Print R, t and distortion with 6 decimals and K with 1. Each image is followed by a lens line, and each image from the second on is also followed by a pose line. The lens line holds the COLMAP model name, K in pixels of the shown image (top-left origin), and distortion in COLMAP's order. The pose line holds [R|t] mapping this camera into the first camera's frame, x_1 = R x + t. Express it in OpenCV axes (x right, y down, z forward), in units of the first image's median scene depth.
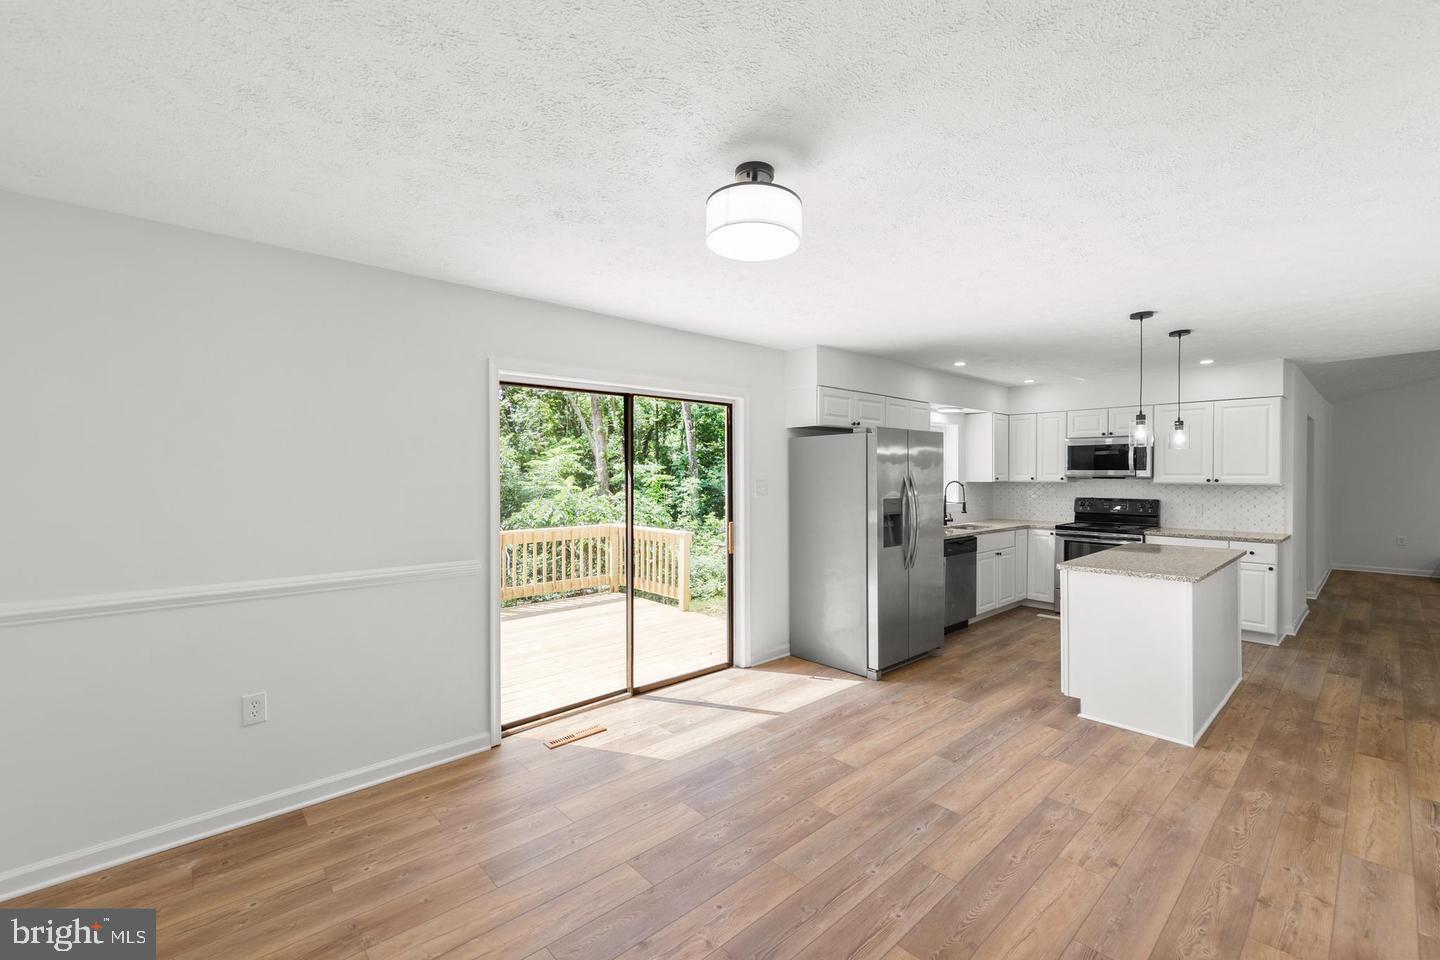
lens RADIAL K [[603.2, 0, 729.3], [0, 603.2, 475.9], [0, 0, 1]] dist [0.004900, 0.000210]
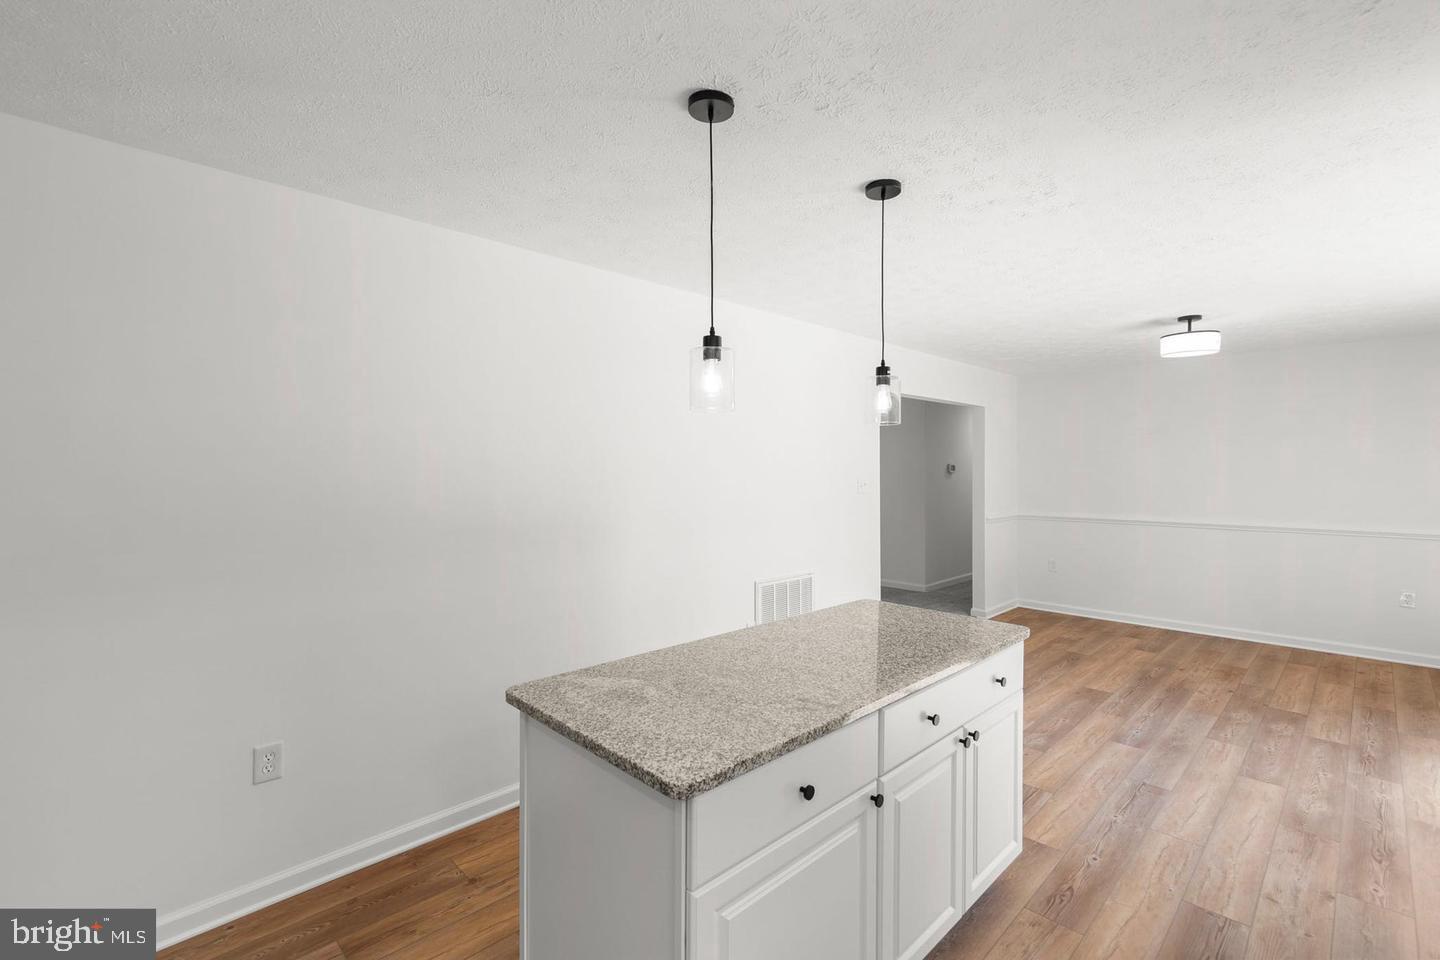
lens RADIAL K [[635.4, 0, 724.4], [0, 635.4, 469.4], [0, 0, 1]] dist [0.007718, 0.000657]
pose [[-0.999617, 0.005435, -0.027134, 0.793231], [0.005251, 0.999963, 0.006835, -0.011625], [0.027170, 0.006689, -0.999608, 1.496097]]
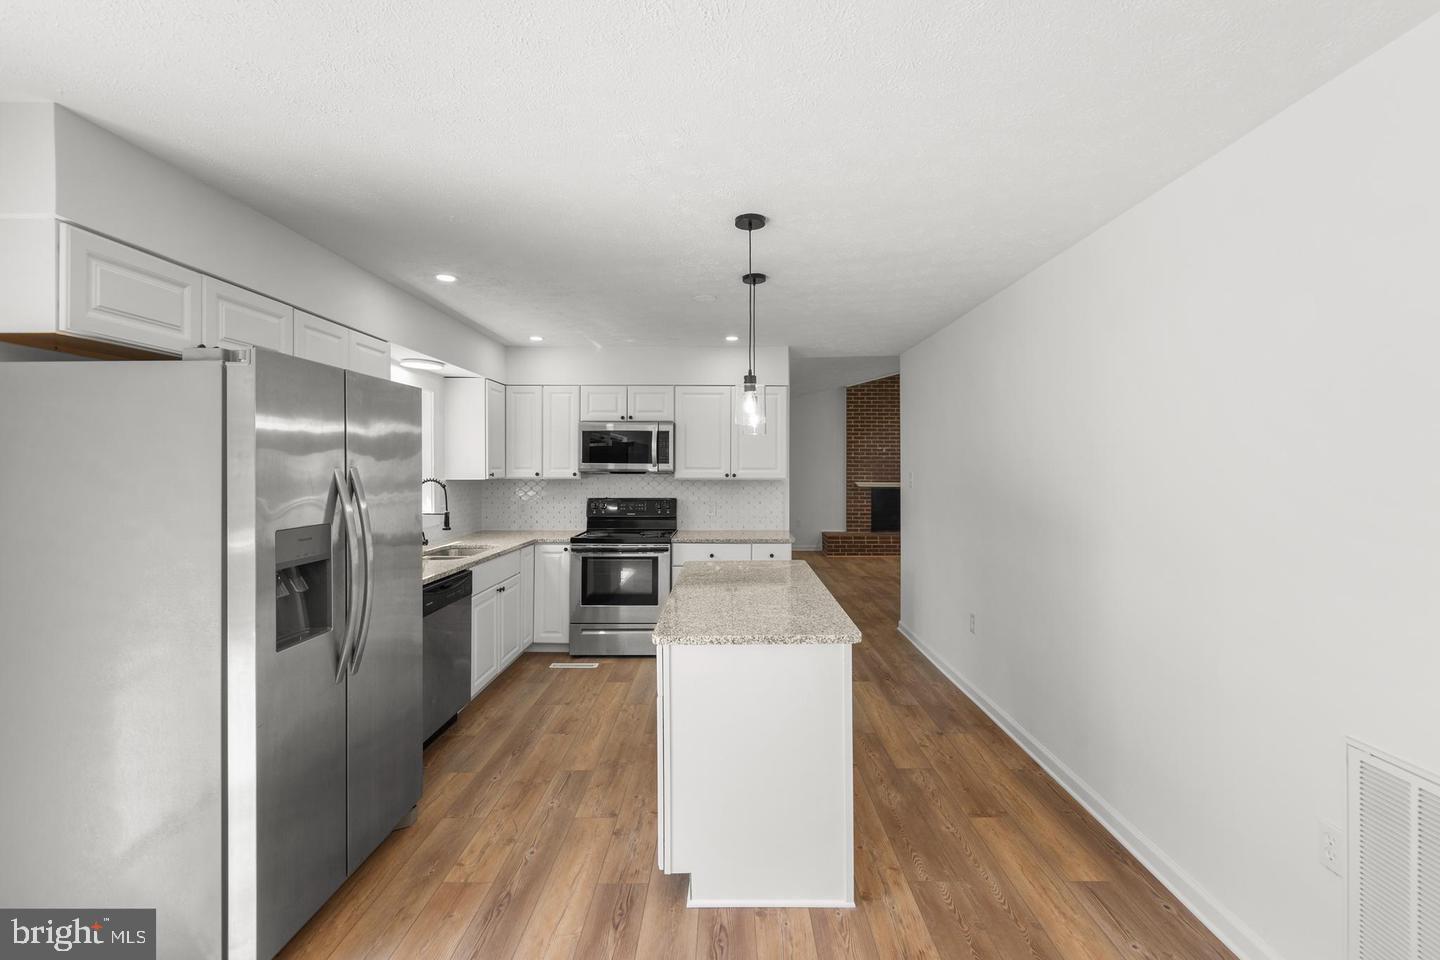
lens RADIAL K [[635.4, 0, 724.4], [0, 635.4, 469.4], [0, 0, 1]] dist [0.007718, 0.000657]
pose [[0.681944, -0.001752, 0.731402, 0.160155], [0.002623, 0.999997, -0.000050, -0.001555], [-0.731400, 0.001953, 0.681946, 0.529584]]
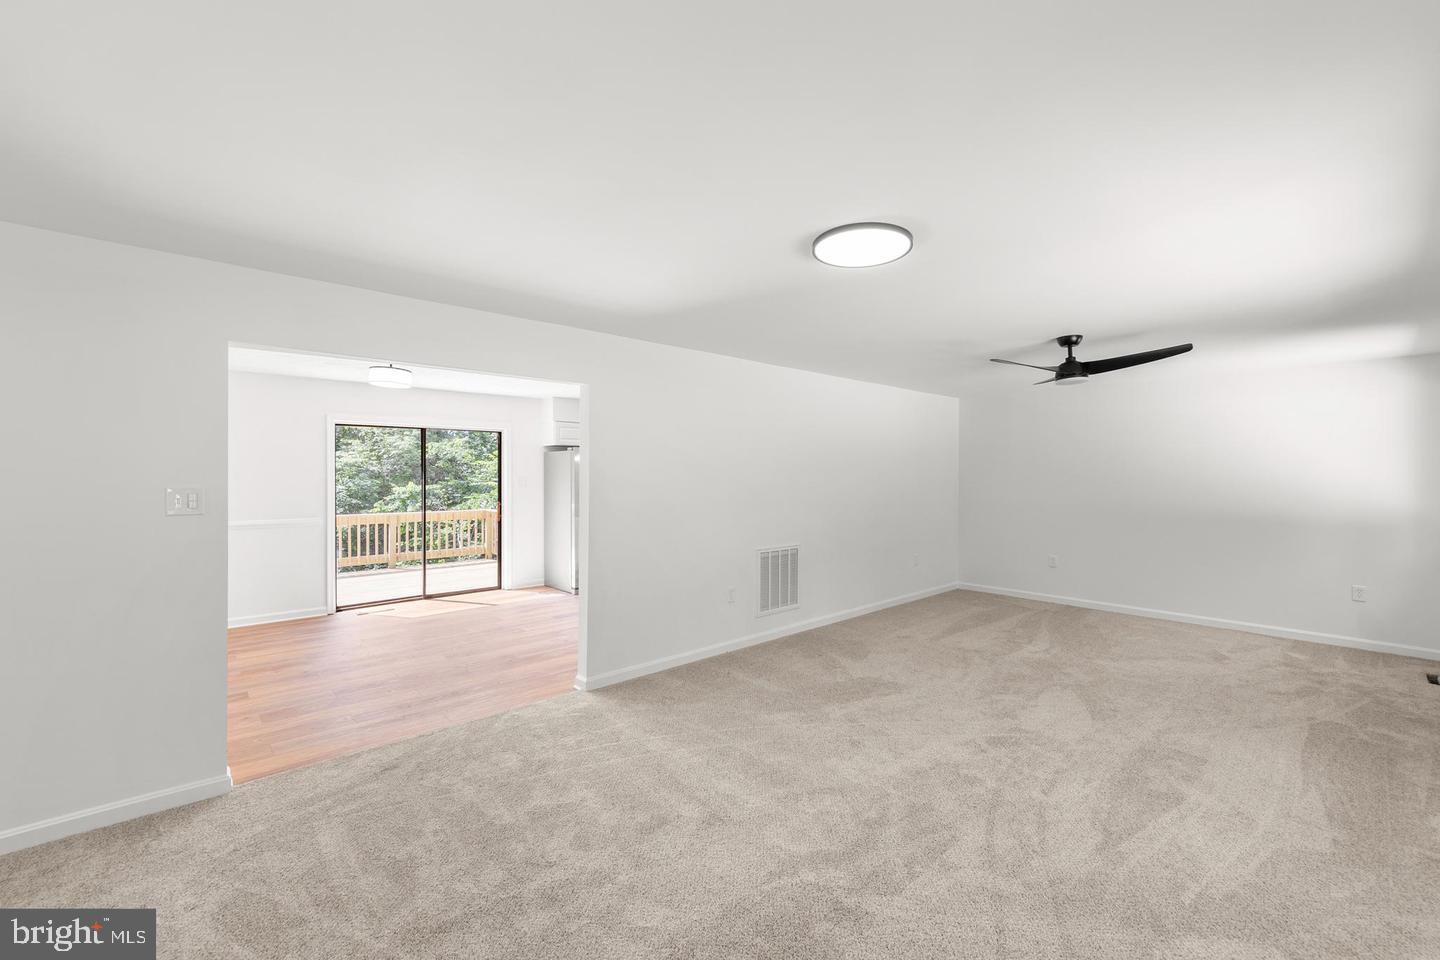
lens RADIAL K [[603.2, 0, 729.3], [0, 603.2, 475.9], [0, 0, 1]] dist [0.004900, 0.000210]
pose [[0.999978, 0.003085, 0.005833, 0.710968], [-0.003101, 0.999992, 0.002630, -0.003918], [-0.005825, -0.002648, 0.999980, -0.762823]]
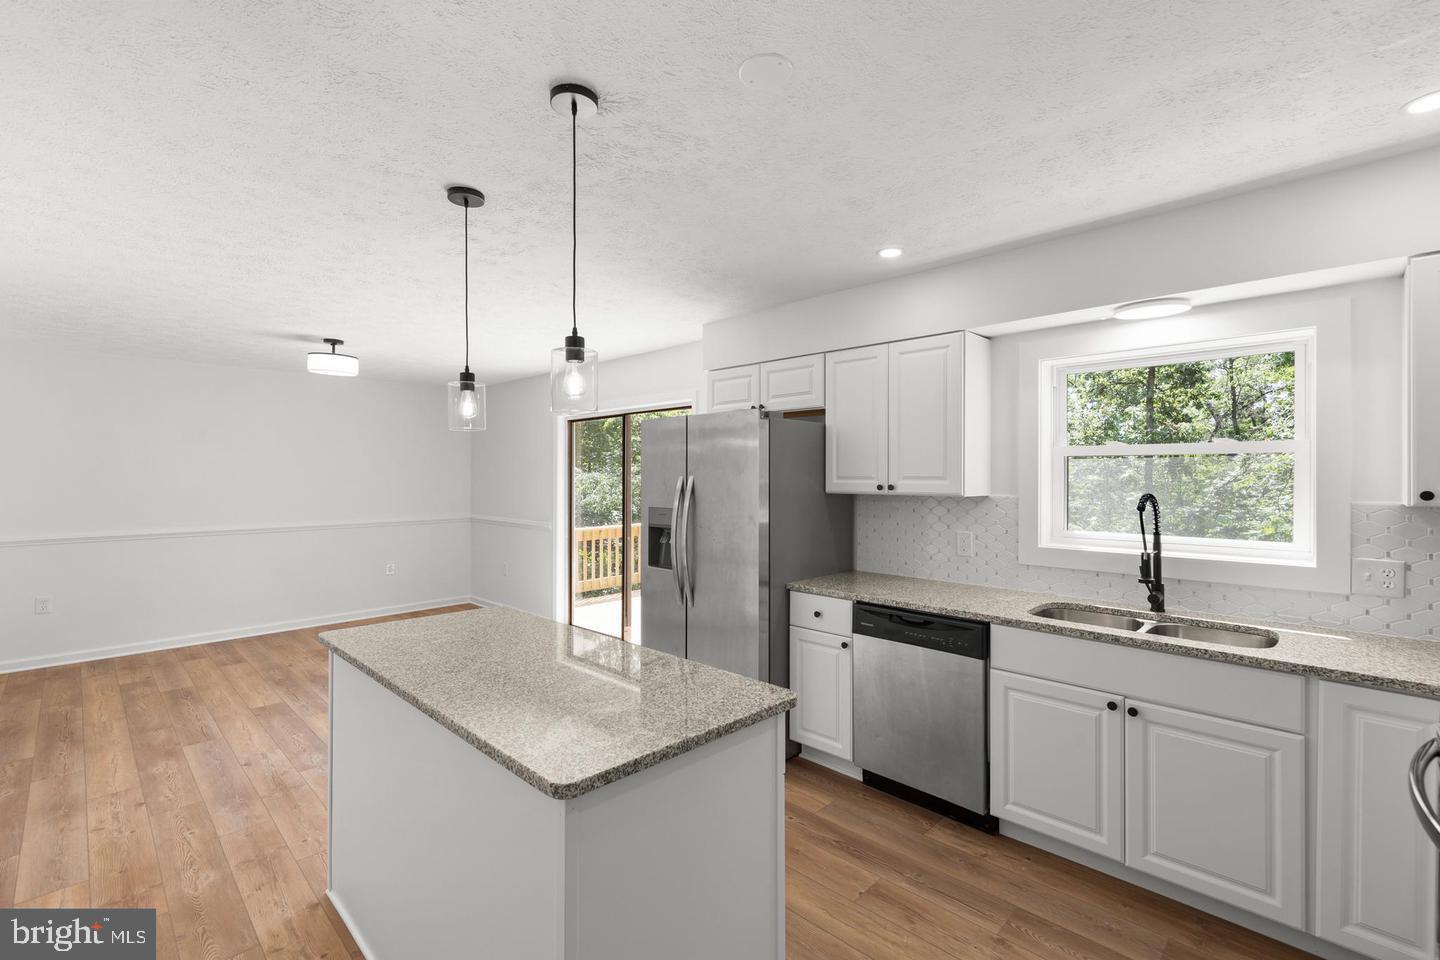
lens RADIAL K [[641.6, 0, 737.9], [0, 641.6, 475.7], [0, 0, 1]] dist [0.002710, 0.000285]
pose [[0.059212, 0.005789, -0.998229, 1.216940], [-0.002893, 0.999980, 0.005628, -0.010587], [0.998241, 0.002555, 0.059228, 1.146702]]
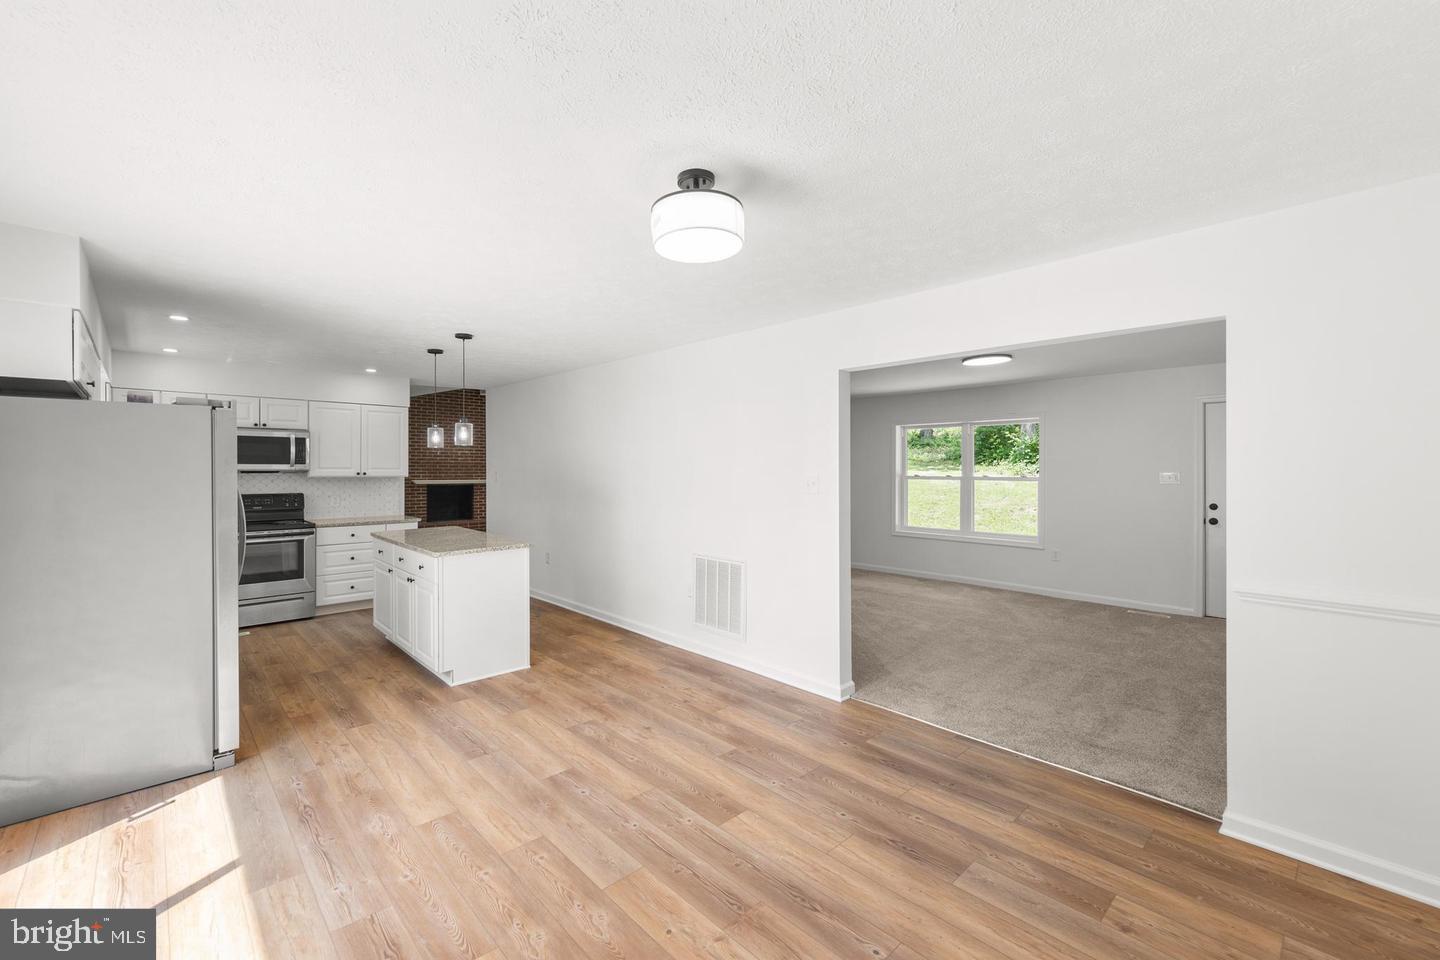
lens RADIAL K [[597.9, 0, 720.4], [0, 597.9, 467.9], [0, 0, 1]] dist [0.006200, -0.000169]
pose [[-0.010872, 0.000150, 0.999941, -0.482629], [0.003337, 0.999994, -0.000114, -0.001116], [-0.999935, 0.003336, -0.010872, 0.475207]]
